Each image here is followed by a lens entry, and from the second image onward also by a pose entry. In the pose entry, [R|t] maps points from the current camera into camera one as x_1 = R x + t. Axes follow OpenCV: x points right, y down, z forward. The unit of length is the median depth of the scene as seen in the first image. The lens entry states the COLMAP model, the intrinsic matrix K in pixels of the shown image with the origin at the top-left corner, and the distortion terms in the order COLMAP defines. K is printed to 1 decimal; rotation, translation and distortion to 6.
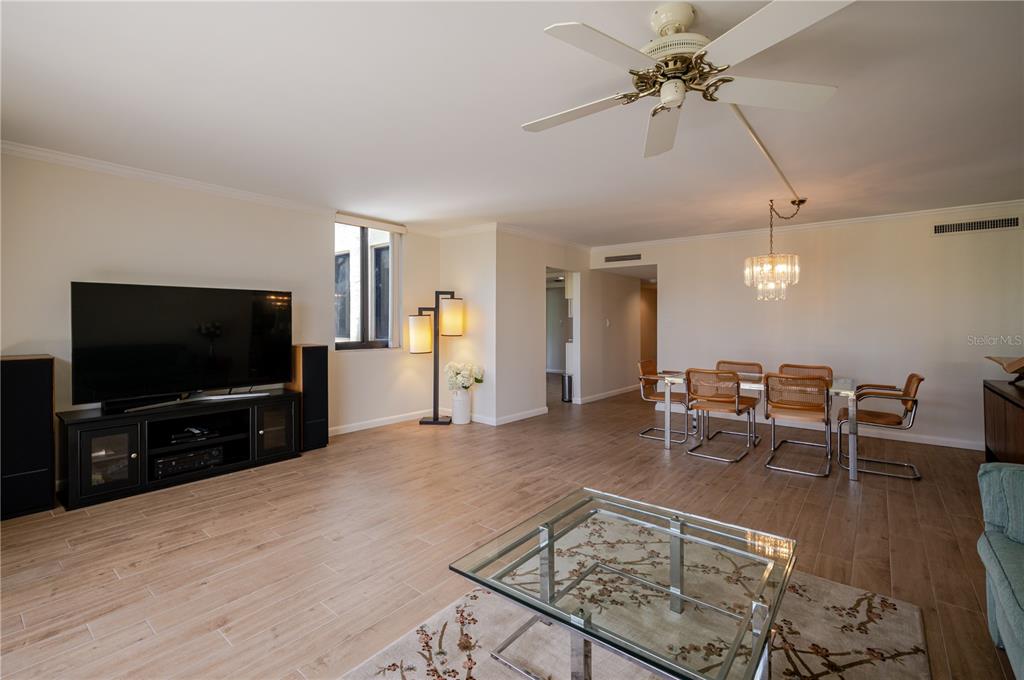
lens RADIAL K [[467.2, 0, 514.9], [0, 467.2, 317.9], [0, 0, 1]] dist [0.001427, -0.000101]
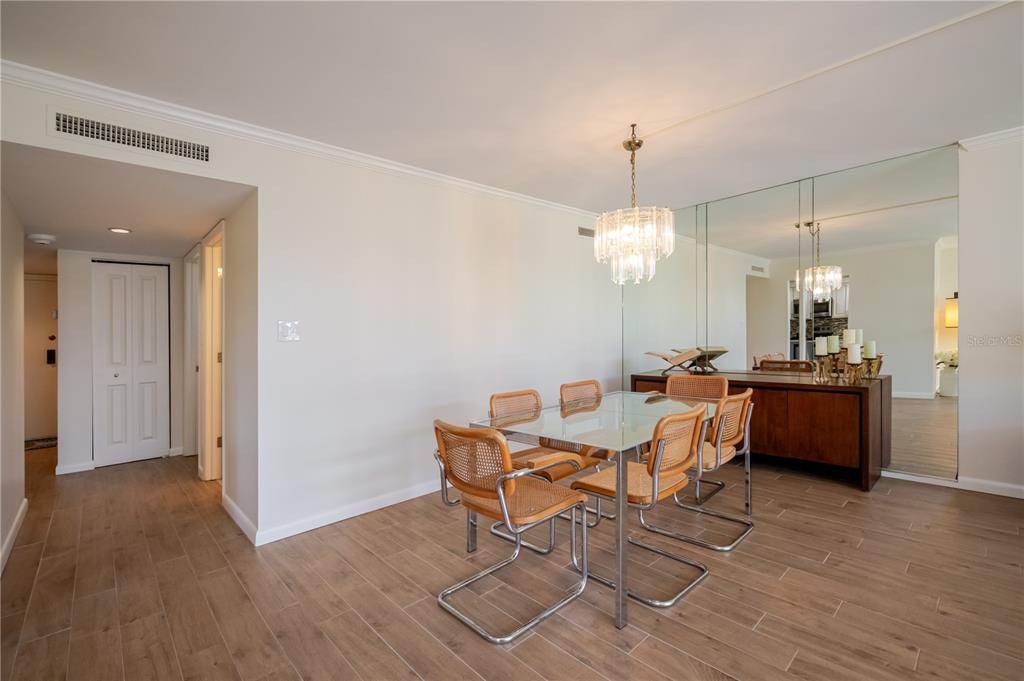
lens RADIAL K [[456.4, 0, 505.1], [0, 456.4, 330.8], [0, 0, 1]] dist [-0.001717, -0.000221]
pose [[0.143167, -0.002469, 0.989696, -0.085492], [0.020580, 0.999788, -0.000482, 0.022554], [-0.989485, 0.020437, 0.143187, 1.084753]]
